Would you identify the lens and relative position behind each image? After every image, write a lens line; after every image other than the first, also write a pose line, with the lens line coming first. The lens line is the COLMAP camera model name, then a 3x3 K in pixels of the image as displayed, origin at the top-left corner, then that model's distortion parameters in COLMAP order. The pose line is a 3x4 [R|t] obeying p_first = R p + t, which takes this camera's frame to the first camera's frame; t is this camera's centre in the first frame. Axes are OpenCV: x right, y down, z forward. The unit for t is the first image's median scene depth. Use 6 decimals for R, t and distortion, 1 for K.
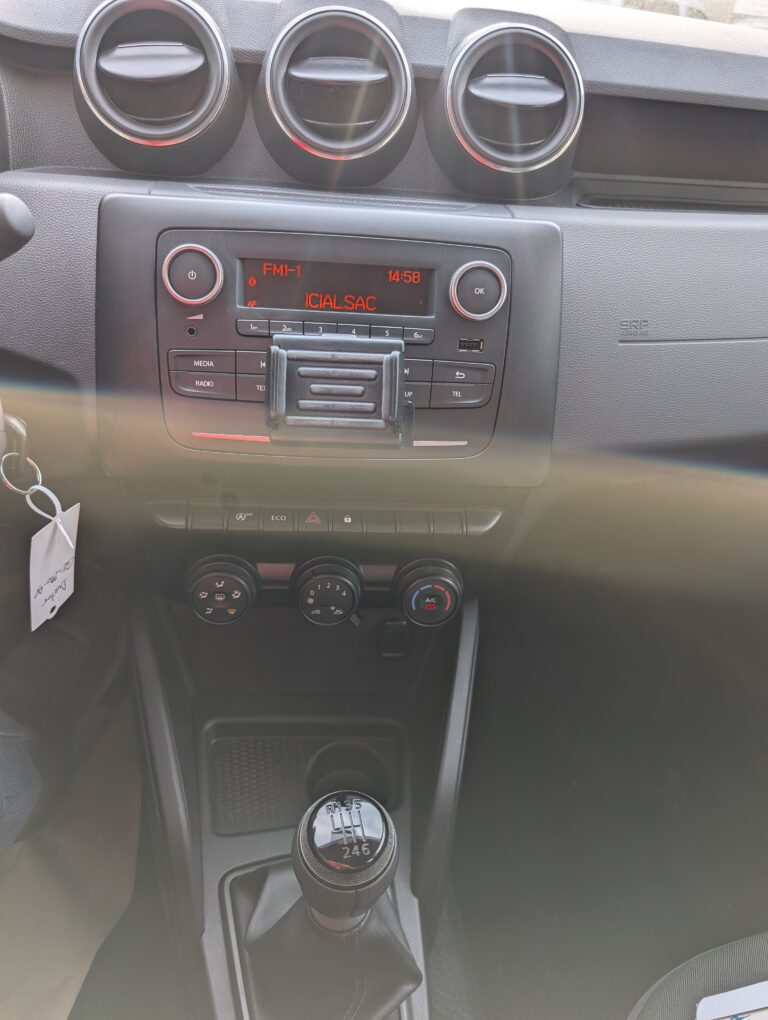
lens RADIAL K [[729.8, 0, 388.0], [0, 729.8, 500.2], [0, 0, 1]] dist [0.001578, 0.000909]
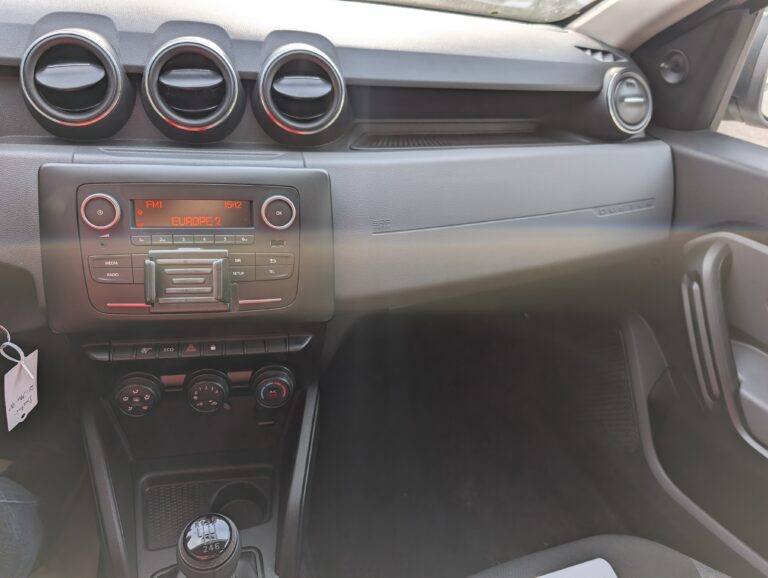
lens RADIAL K [[549.5, 0, 373.1], [0, 549.5, 290.6], [0, 0, 1]] dist [0.001578, 0.000909]
pose [[0.992919, -0.047288, 0.108978, 0.183020], [0.047321, 0.998877, 0.002280, -0.092752], [-0.108963, 0.002893, 0.994042, -0.277468]]
